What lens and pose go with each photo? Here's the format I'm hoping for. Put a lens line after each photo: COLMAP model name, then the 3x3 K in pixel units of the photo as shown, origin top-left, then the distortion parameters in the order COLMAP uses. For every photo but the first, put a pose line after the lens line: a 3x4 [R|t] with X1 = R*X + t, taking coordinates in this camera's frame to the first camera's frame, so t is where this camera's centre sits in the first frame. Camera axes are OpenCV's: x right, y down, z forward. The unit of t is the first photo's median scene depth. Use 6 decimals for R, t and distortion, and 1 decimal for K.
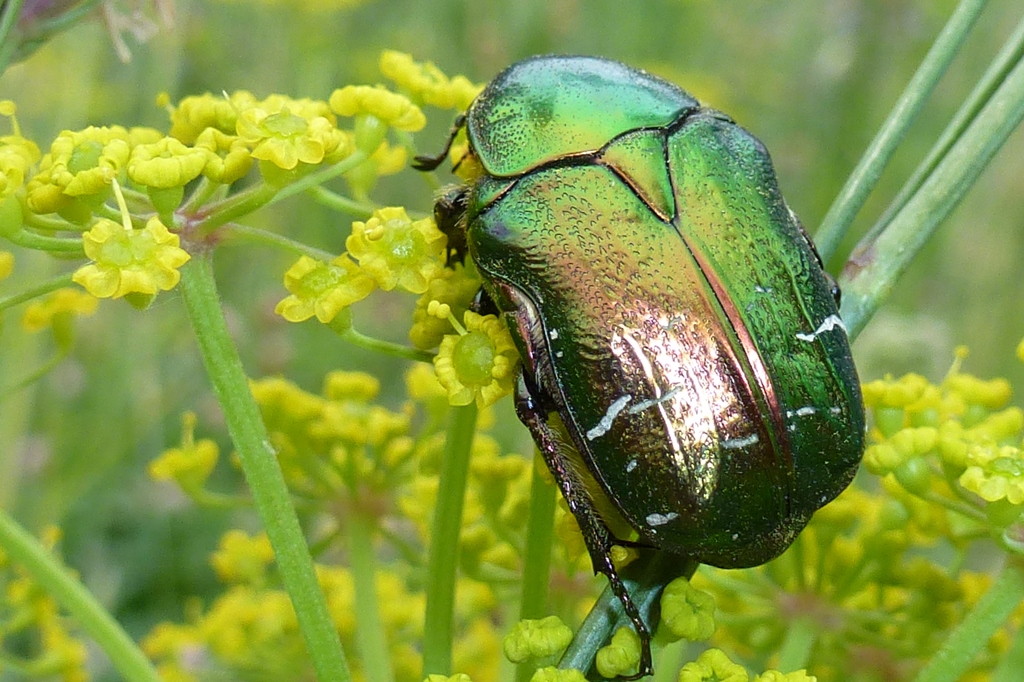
lens RADIAL K [[727.0, 0, 512.0], [0, 727.0, 341.0], [0, 0, 1]] dist [-0.001262, -0.000314]
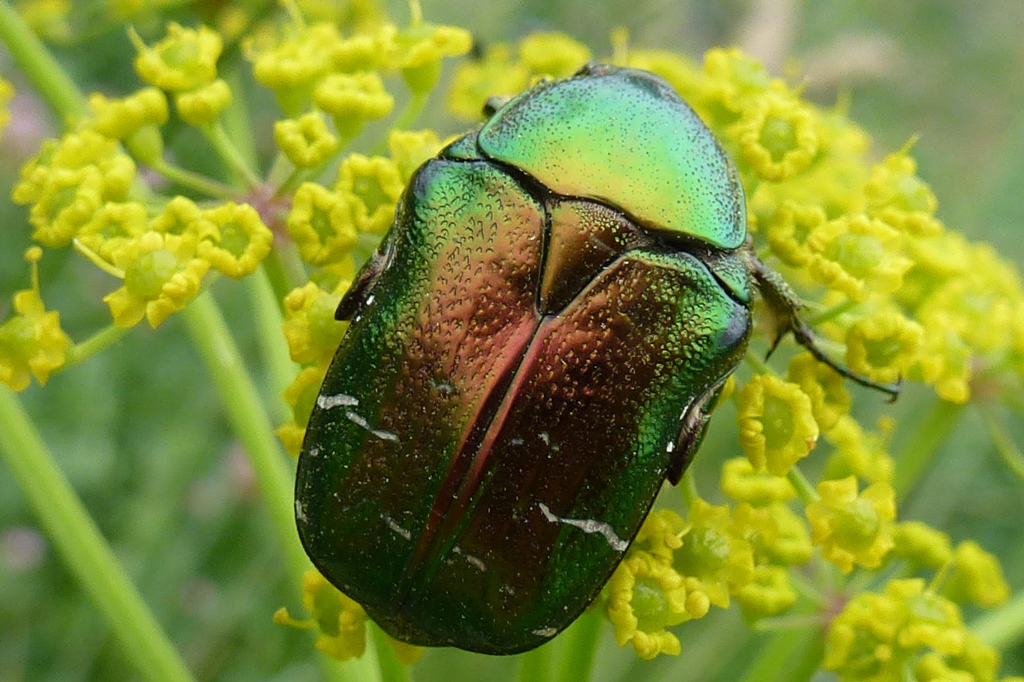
lens RADIAL K [[727.0, 0, 512.0], [0, 727.0, 341.0], [0, 0, 1]] dist [-0.001262, -0.000314]
pose [[0.647623, 0.746427, -0.153074, 0.358256], [-0.721096, 0.665302, 0.193376, -0.288122], [0.246182, -0.014854, 0.969110, 0.135546]]
